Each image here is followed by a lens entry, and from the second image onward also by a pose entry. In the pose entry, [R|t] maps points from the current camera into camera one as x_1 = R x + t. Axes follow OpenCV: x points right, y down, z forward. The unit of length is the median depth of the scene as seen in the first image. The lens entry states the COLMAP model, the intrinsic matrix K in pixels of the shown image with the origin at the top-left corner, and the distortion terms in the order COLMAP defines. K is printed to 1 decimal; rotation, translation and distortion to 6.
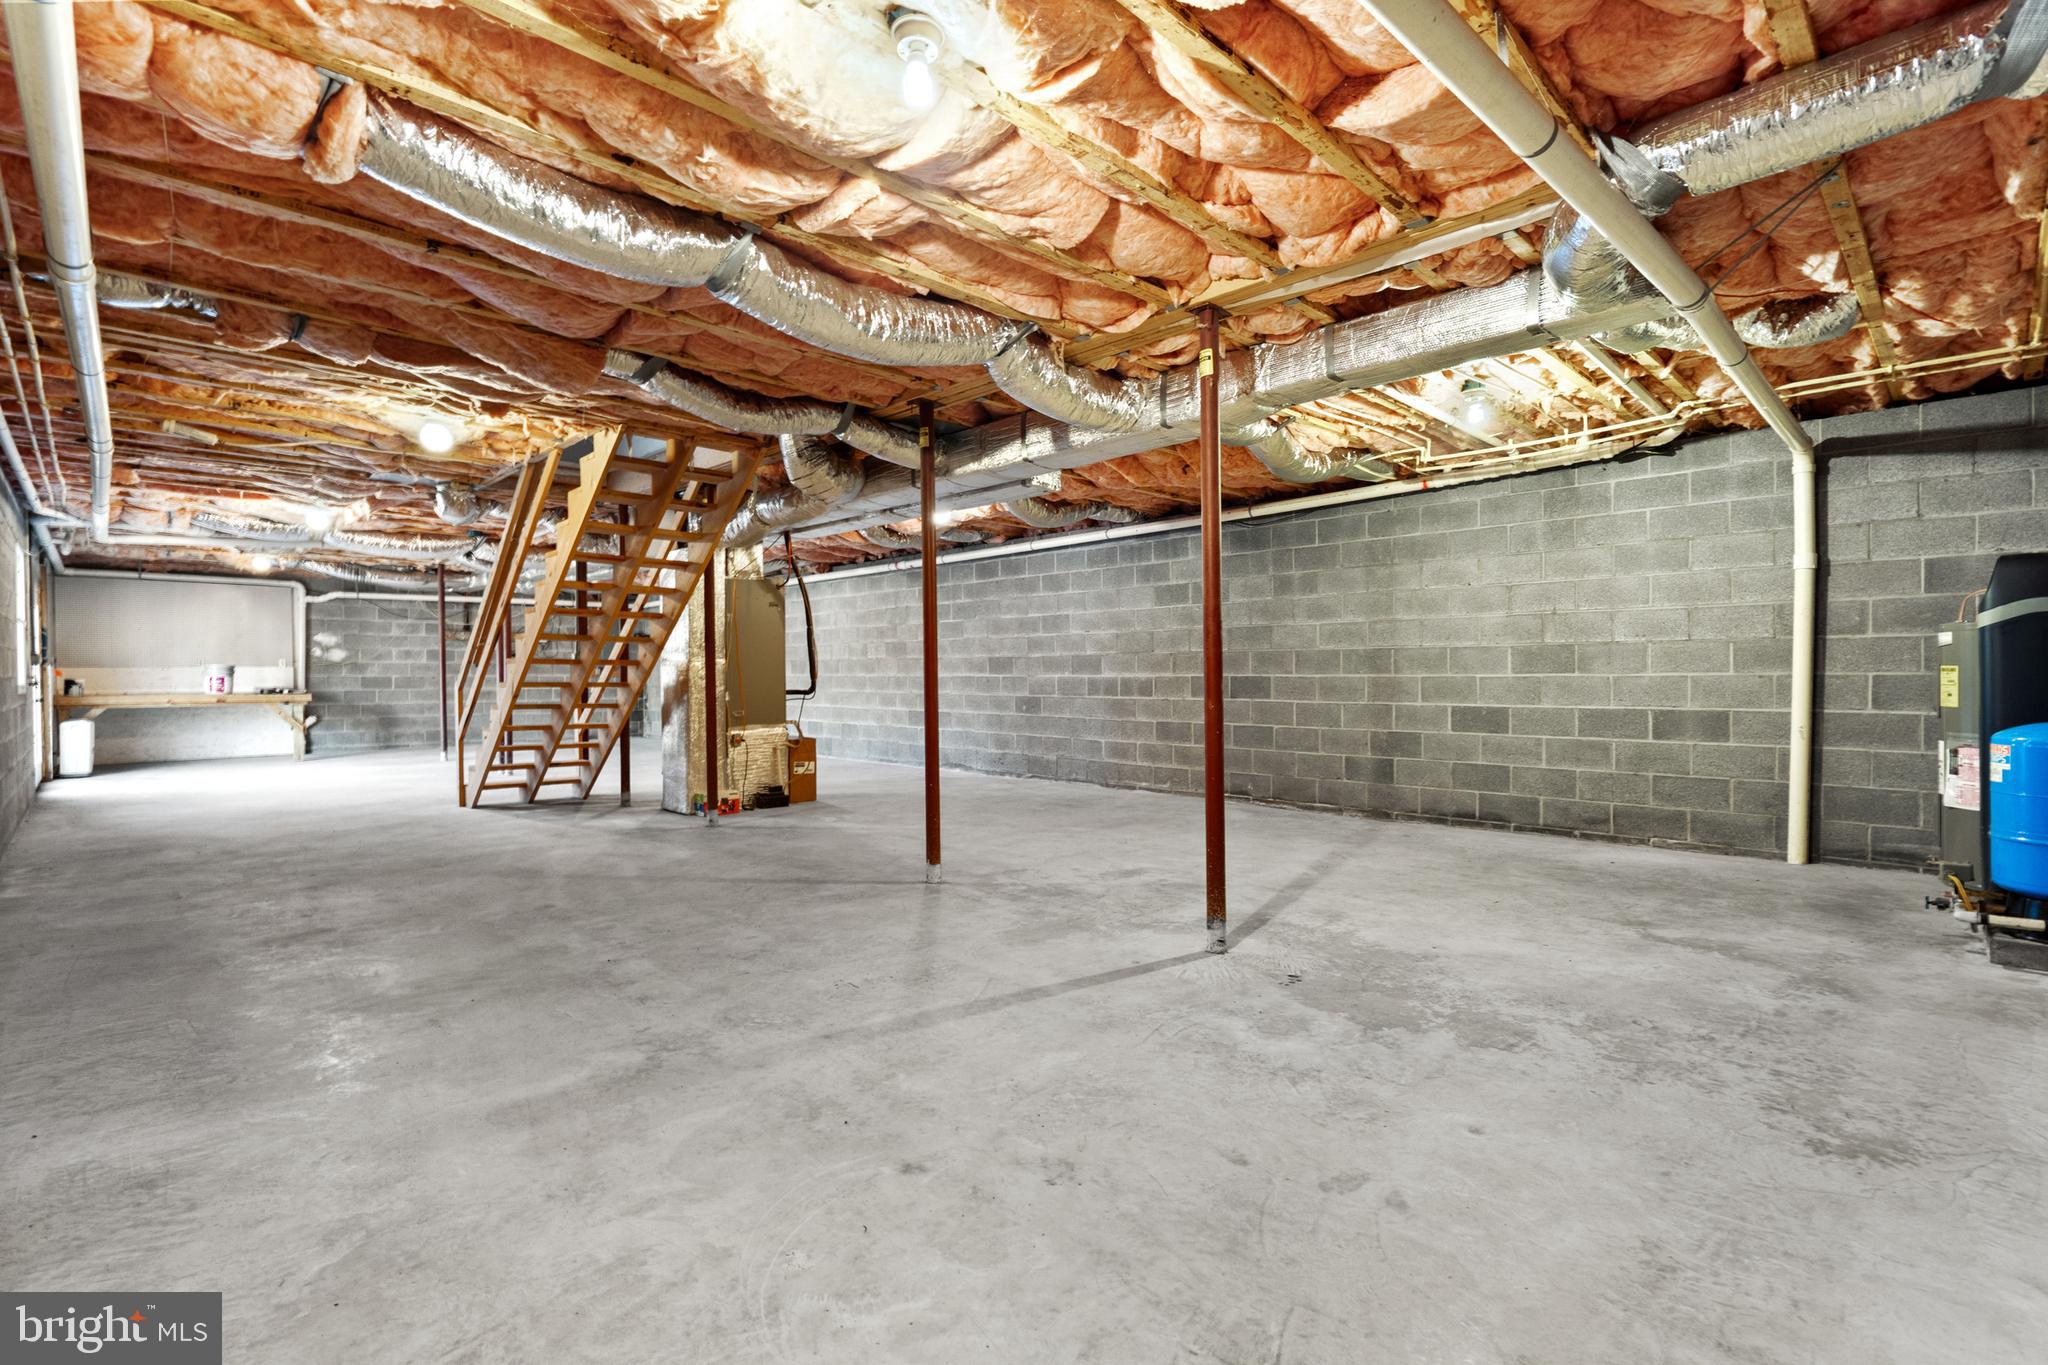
lens RADIAL K [[926.6, 0, 1021.3], [0, 926.6, 681.5], [0, 0, 1]] dist [-0.003479, 0.001085]
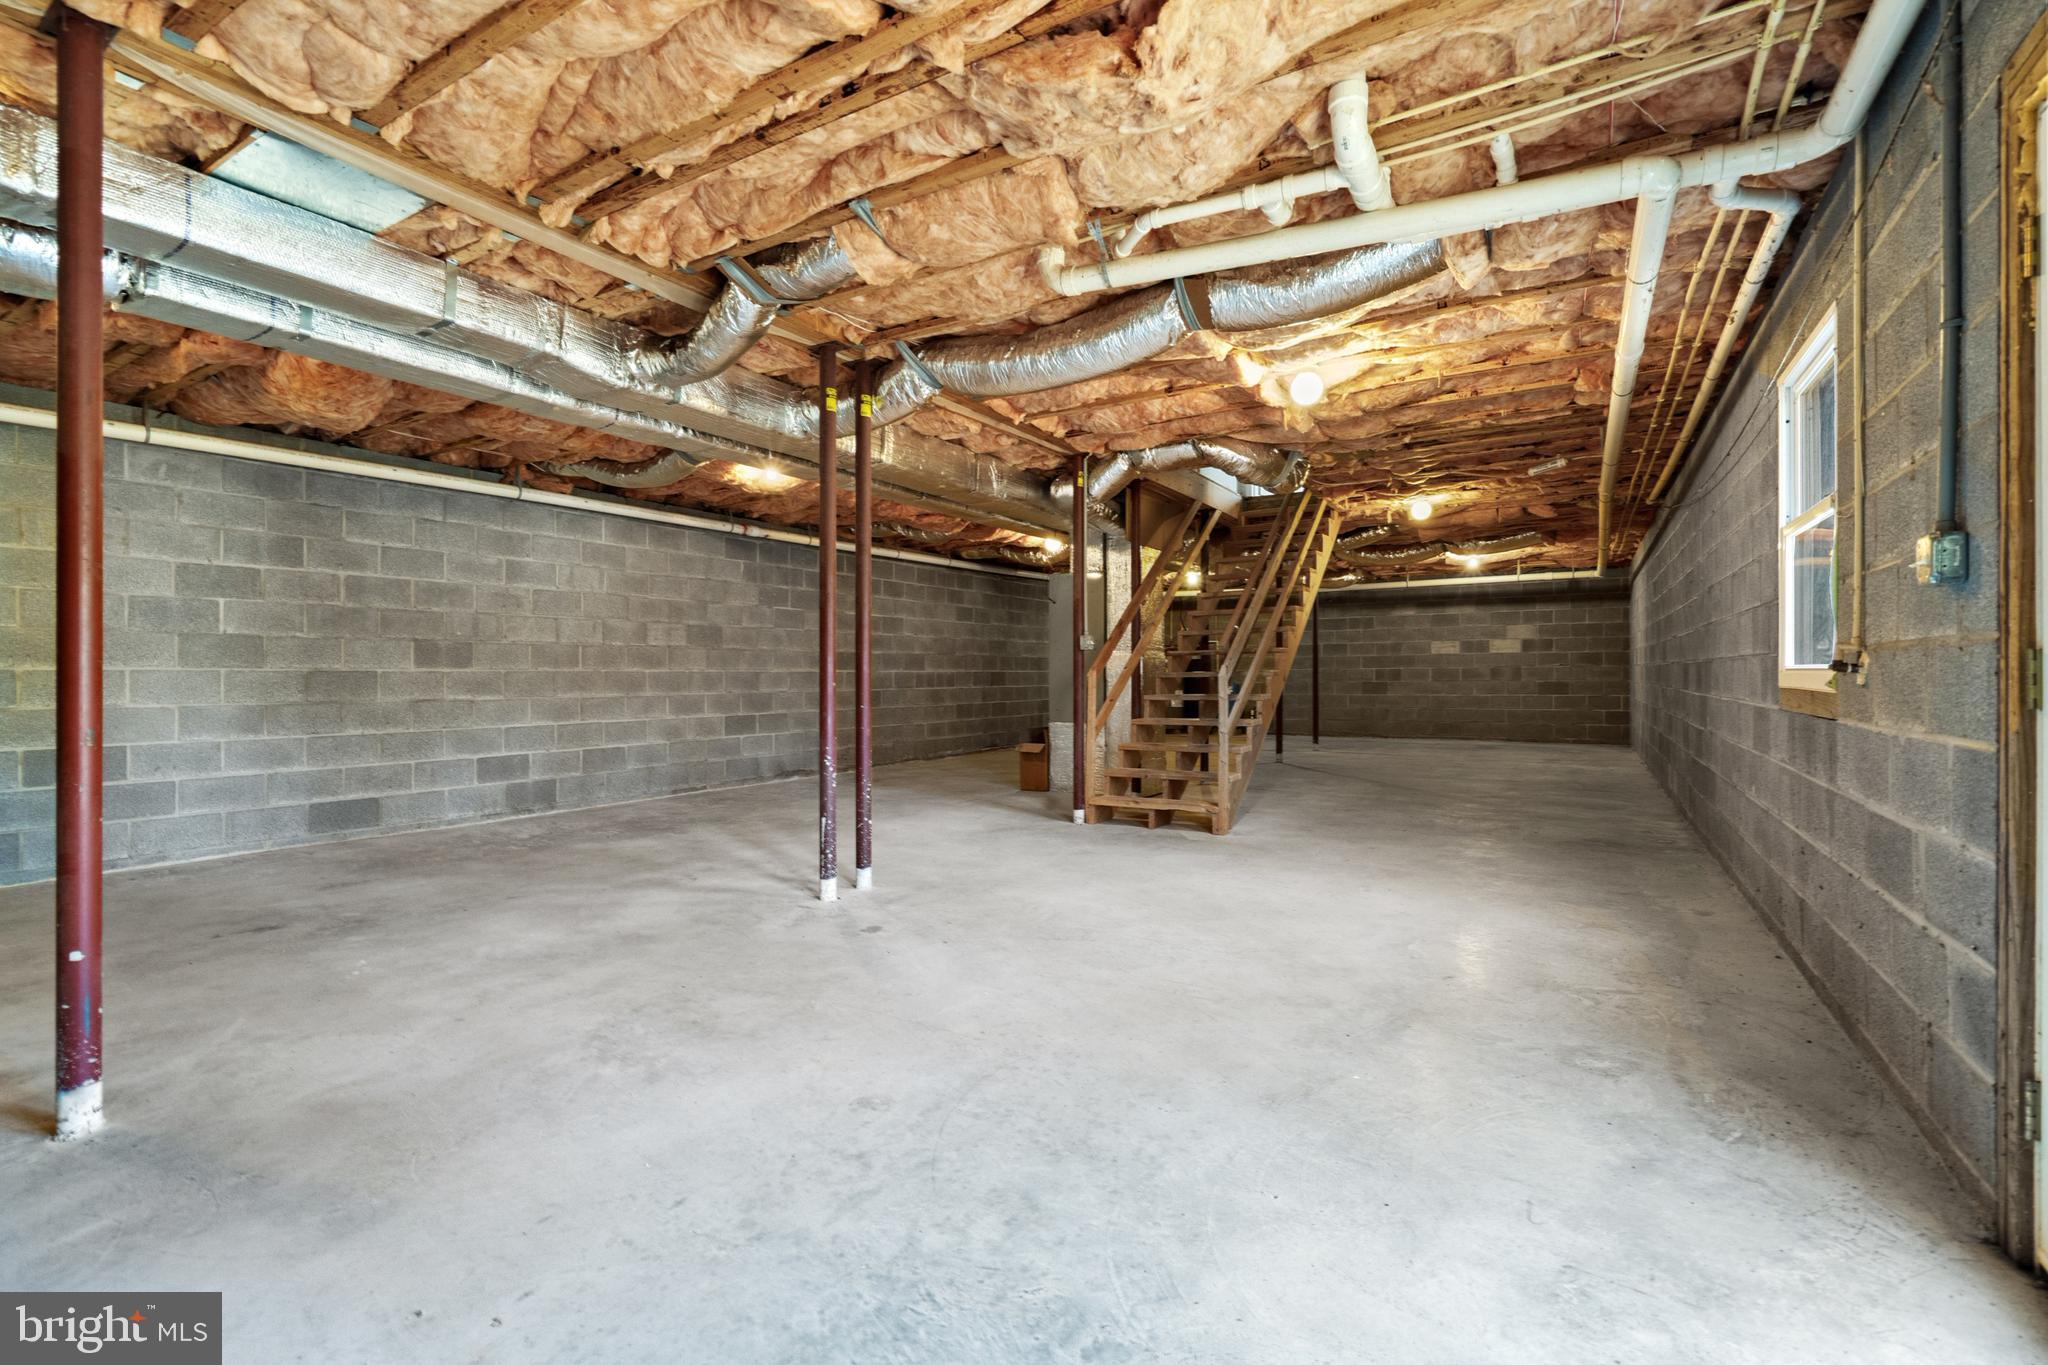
lens RADIAL K [[926.6, 0, 1024.5], [0, 926.6, 676.1], [0, 0, 1]] dist [-0.003479, 0.001085]
pose [[-0.254196, 0.001218, 0.967152, -0.783560], [0.012160, 0.999924, 0.001937, -0.000543], [-0.967076, 0.012253, -0.254191, 0.807031]]
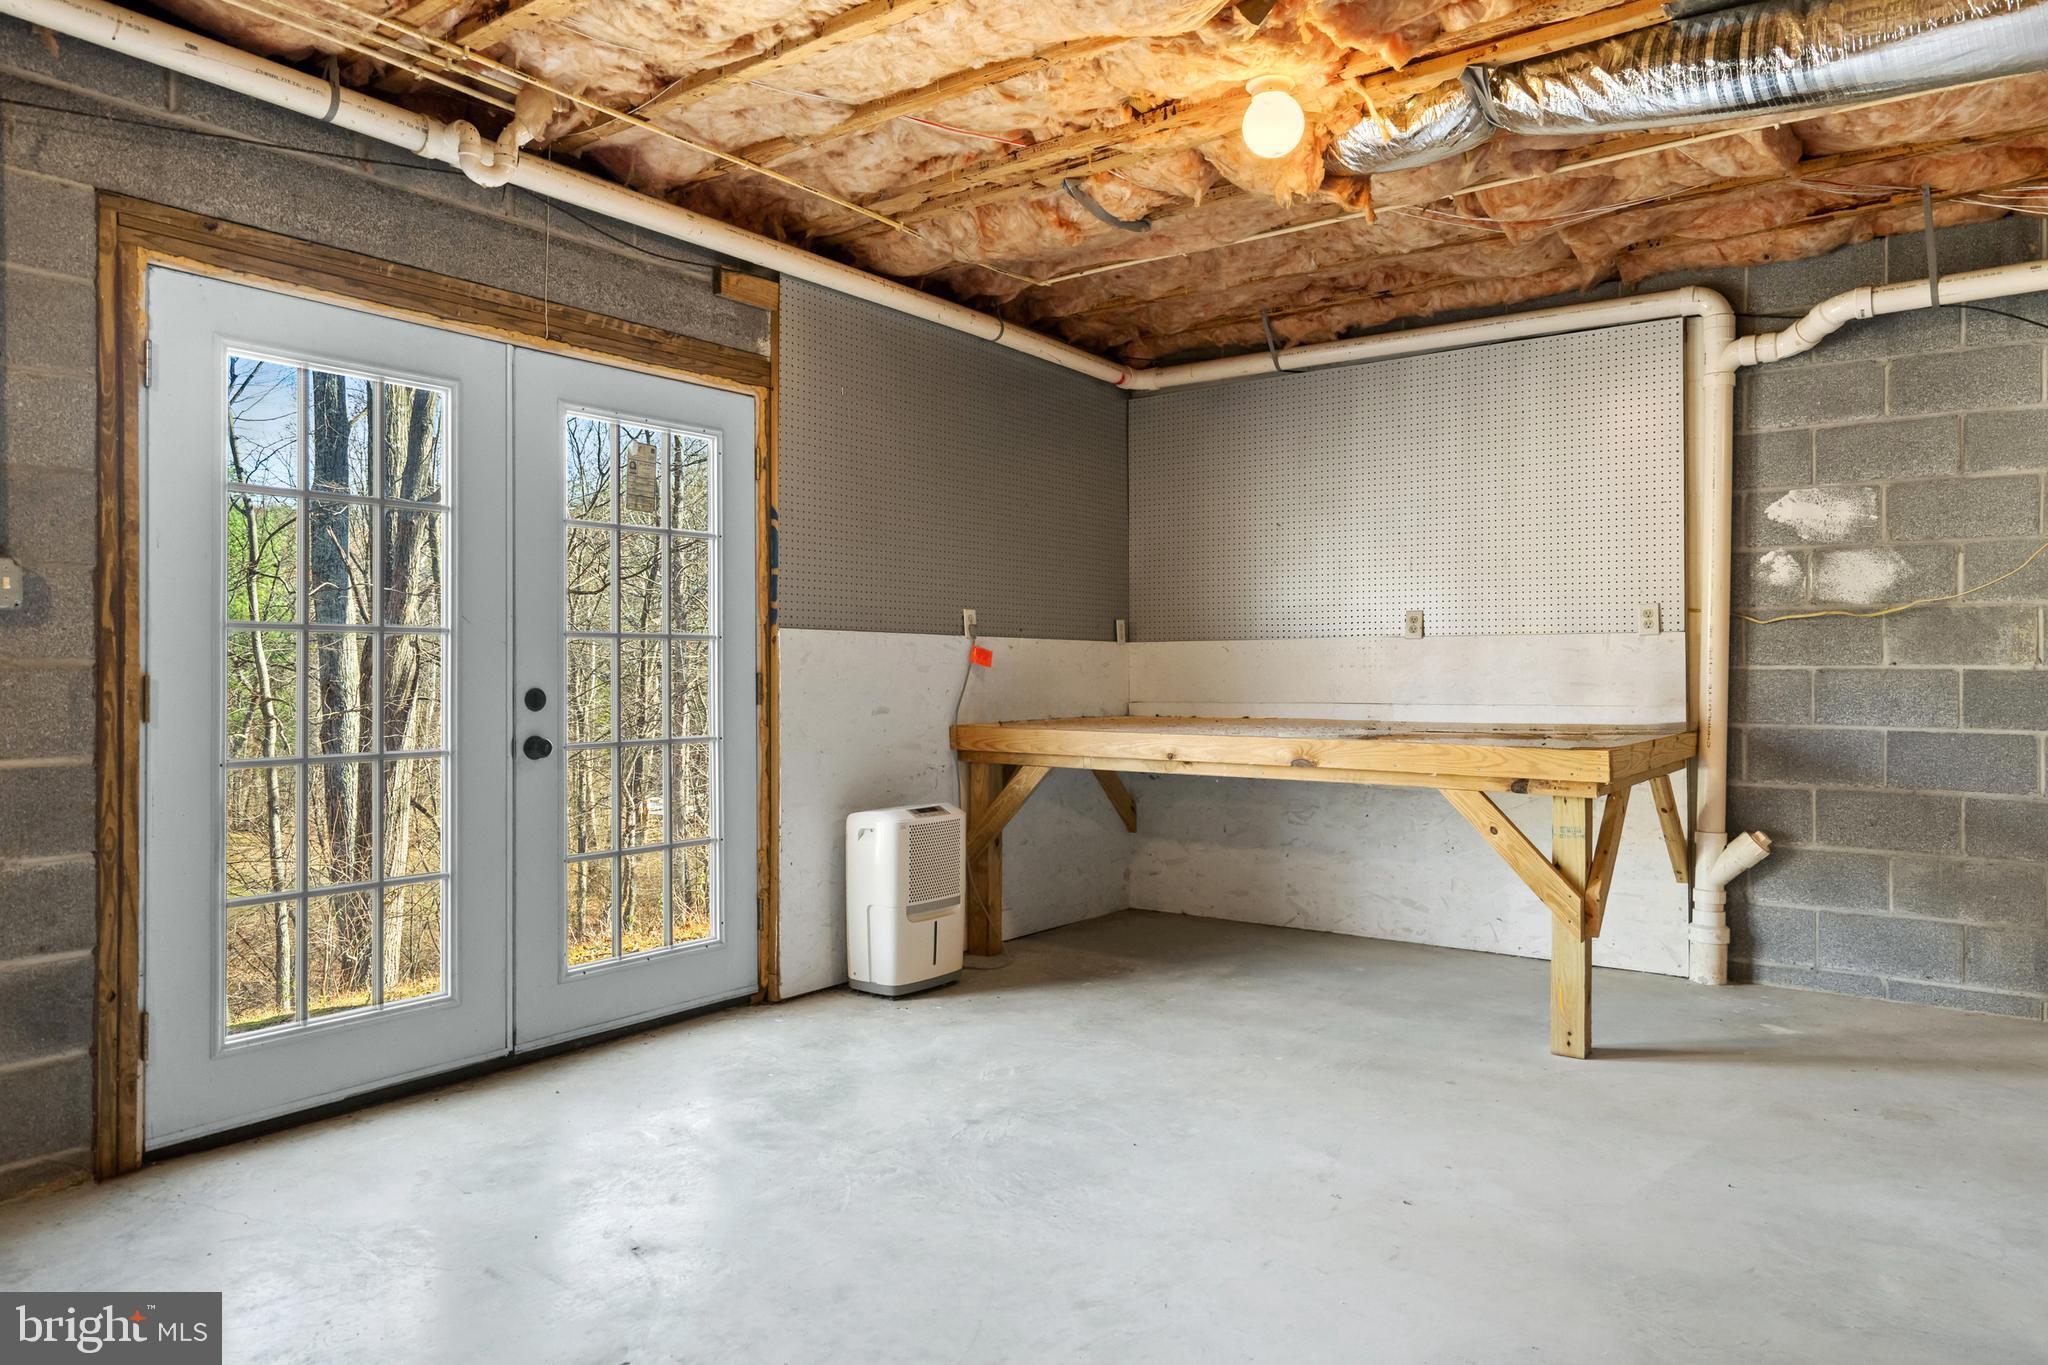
lens RADIAL K [[1301.9, 0, 1022.4], [0, 1301.9, 676.3], [0, 0, 1]] dist [0.008423, 0.002550]
pose [[0.151318, 0.007243, -0.988459, -0.458877], [-0.006827, 0.999957, 0.006283, -0.004713], [0.988462, 0.005798, 0.151361, 0.760855]]
